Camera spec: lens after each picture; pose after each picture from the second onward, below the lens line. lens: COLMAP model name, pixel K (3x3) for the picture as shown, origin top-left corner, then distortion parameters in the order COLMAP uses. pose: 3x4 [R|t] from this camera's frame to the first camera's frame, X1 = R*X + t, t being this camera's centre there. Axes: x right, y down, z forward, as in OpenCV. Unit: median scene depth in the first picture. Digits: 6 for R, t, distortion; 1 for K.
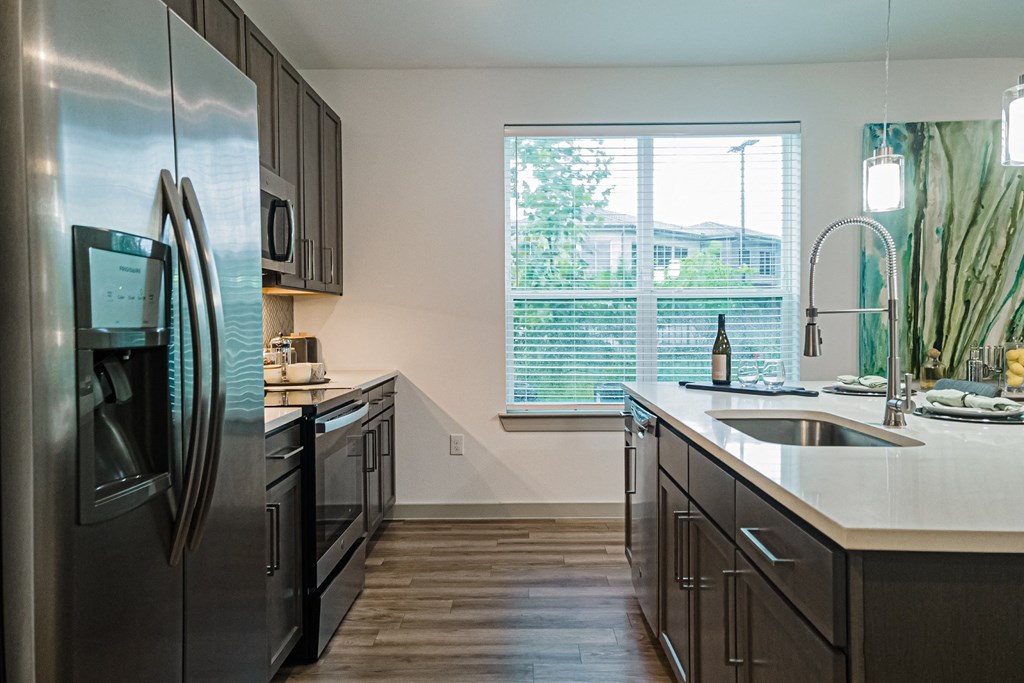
lens RADIAL K [[755.5, 0, 507.2], [0, 755.5, 337.3], [0, 0, 1]] dist [0.040360, 0.049722]
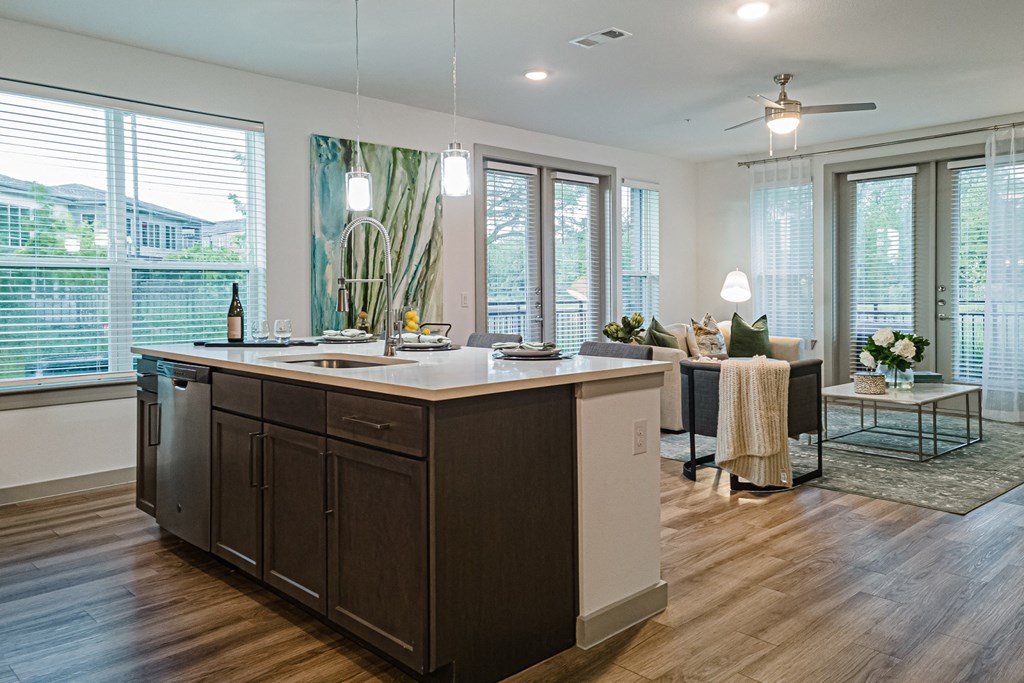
lens RADIAL K [[755.5, 0, 523.2], [0, 755.5, 303.2], [0, 0, 1]] dist [0.040360, 0.049722]
pose [[0.705908, -0.010639, 0.708224, -0.173378], [0.018515, 0.999823, -0.003436, 0.009524], [-0.708062, 0.015538, 0.705979, -0.118532]]
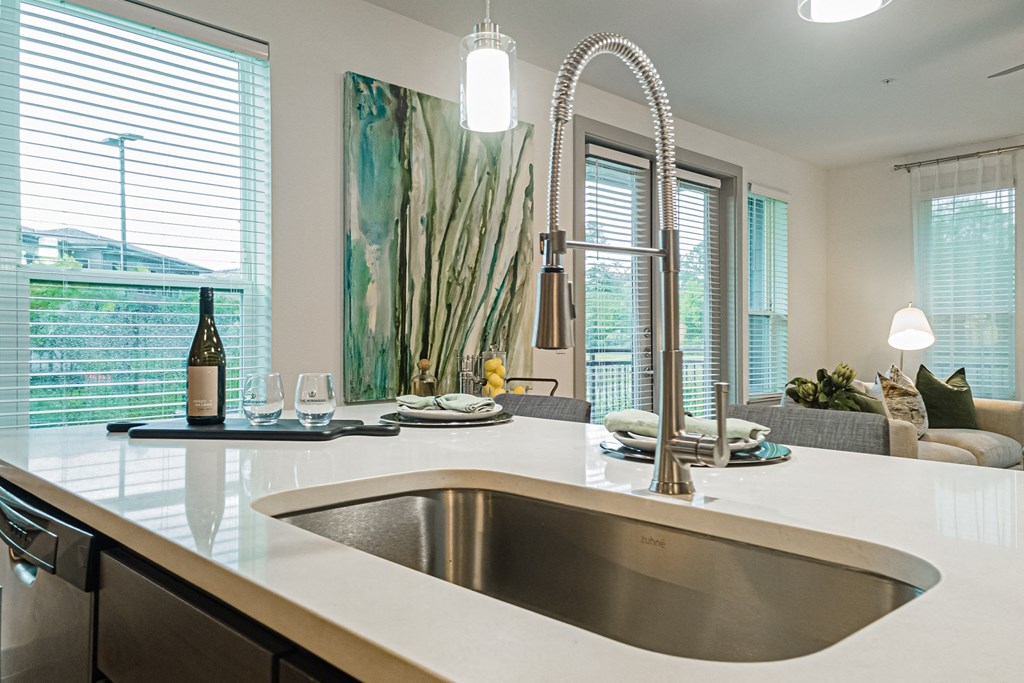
lens RADIAL K [[755.5, 0, 521.3], [0, 755.5, 340.4], [0, 0, 1]] dist [0.040360, 0.049722]
pose [[0.705320, 0.006788, 0.708857, 0.046137], [0.012579, 0.999677, -0.022088, 0.013545], [-0.708778, 0.024496, 0.705006, 0.338311]]
